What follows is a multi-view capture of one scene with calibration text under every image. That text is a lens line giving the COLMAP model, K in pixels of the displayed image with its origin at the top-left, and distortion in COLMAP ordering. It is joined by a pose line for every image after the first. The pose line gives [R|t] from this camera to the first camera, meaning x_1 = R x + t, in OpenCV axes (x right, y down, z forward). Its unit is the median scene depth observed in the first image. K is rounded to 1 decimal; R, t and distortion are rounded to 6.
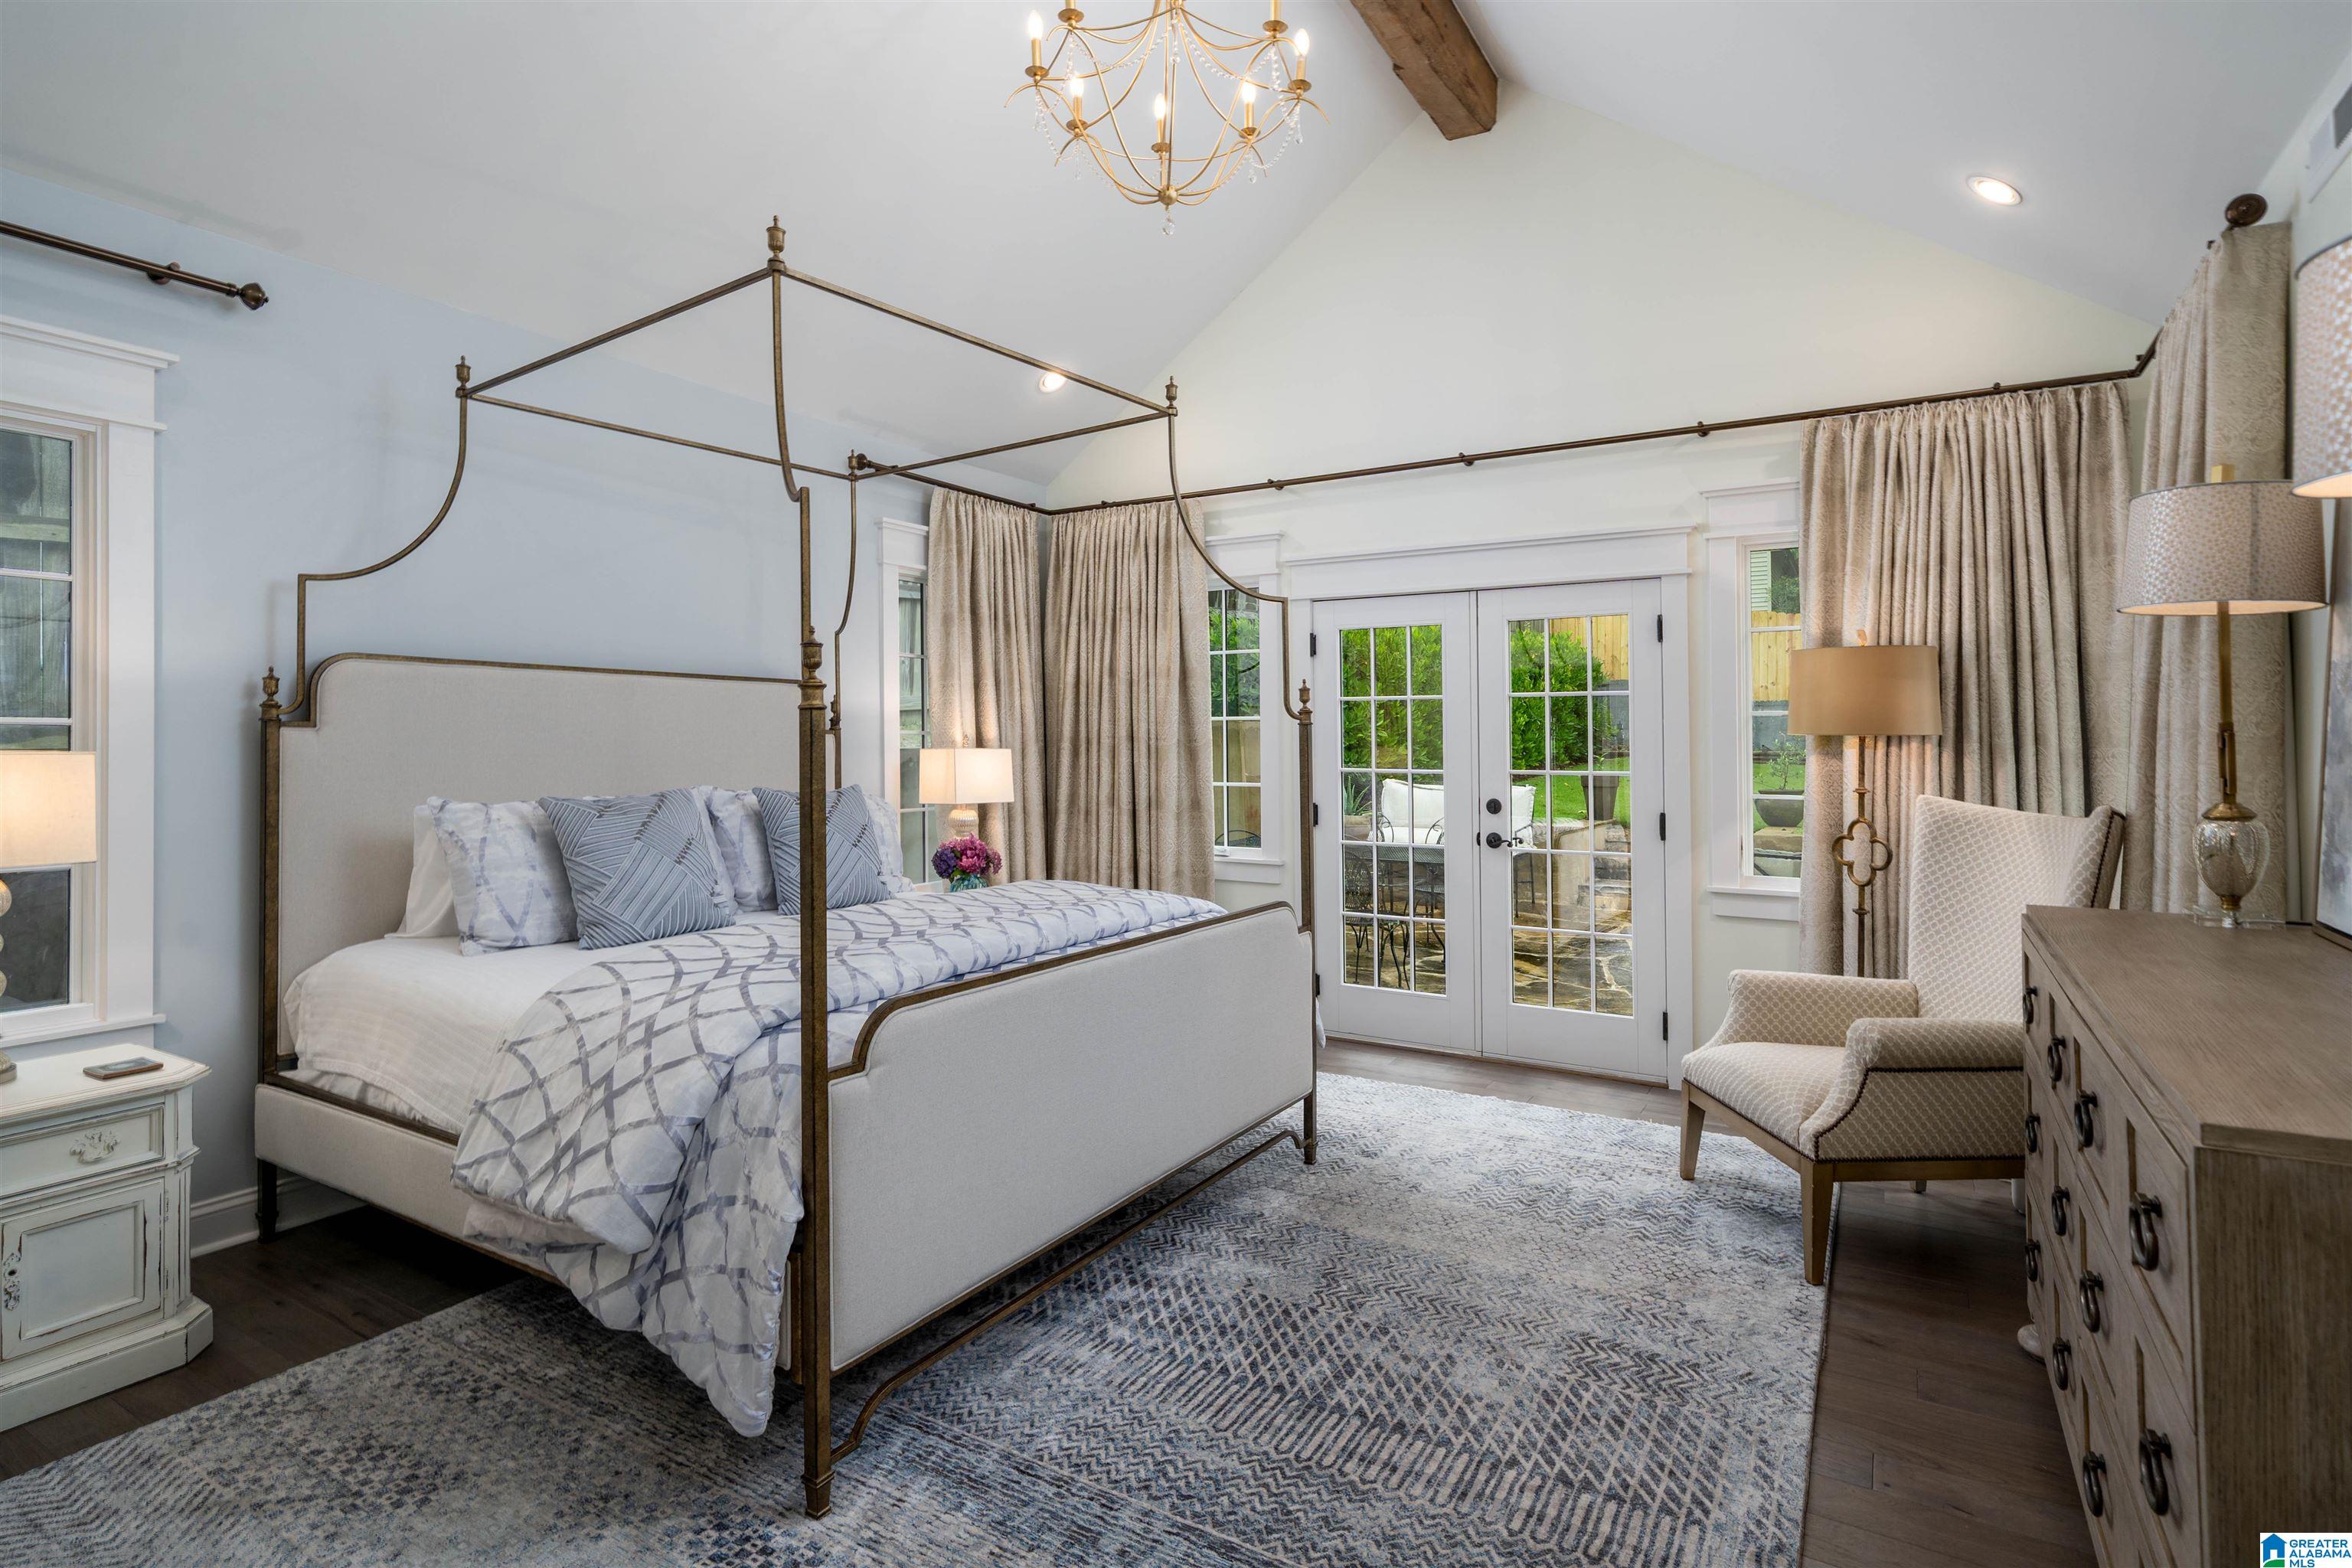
lens RADIAL K [[1172.9, 0, 1181.4], [0, 1172.9, 723.1], [0, 0, 1]] dist [0.001765, 0.000264]
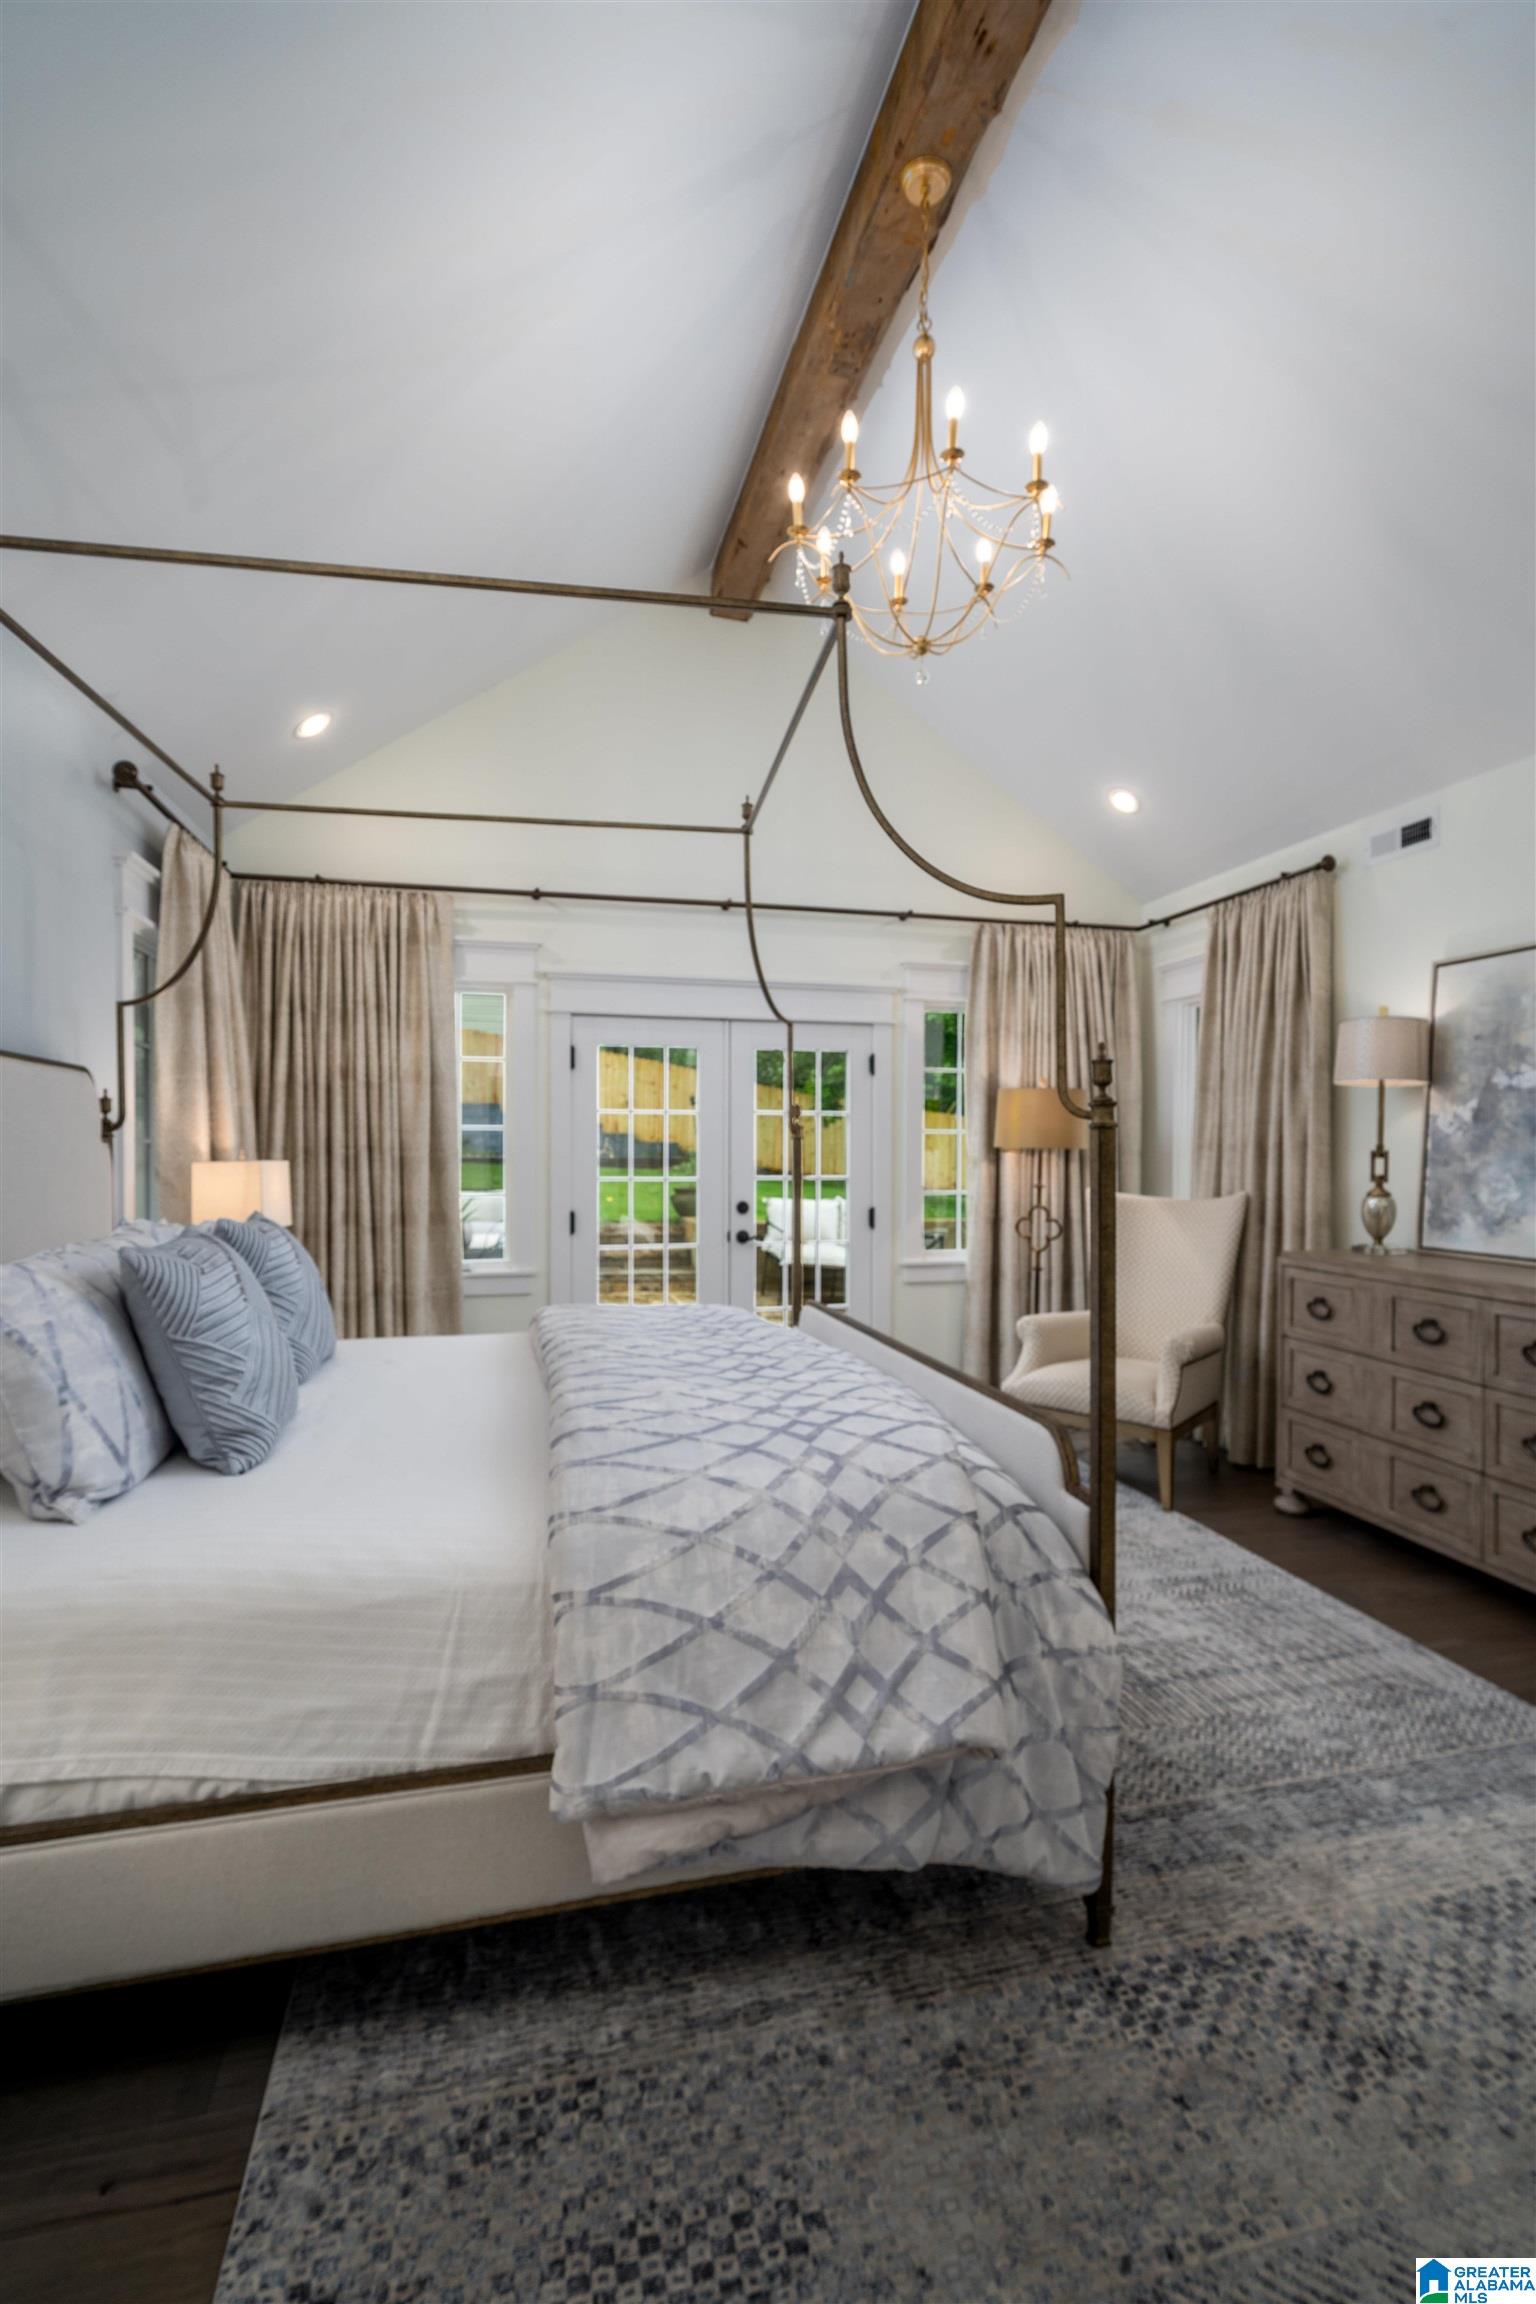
lens RADIAL K [[1068.1, 0, 768.0], [0, 1068.1, 1152.0], [0, 0, 1]] dist [-0.003222, 0.001363]
pose [[0.699225, -0.000639, 0.714901, -0.861862], [-0.013655, 0.999805, 0.014248, 0.000281], [-0.714771, -0.019725, 0.699080, 0.440226]]
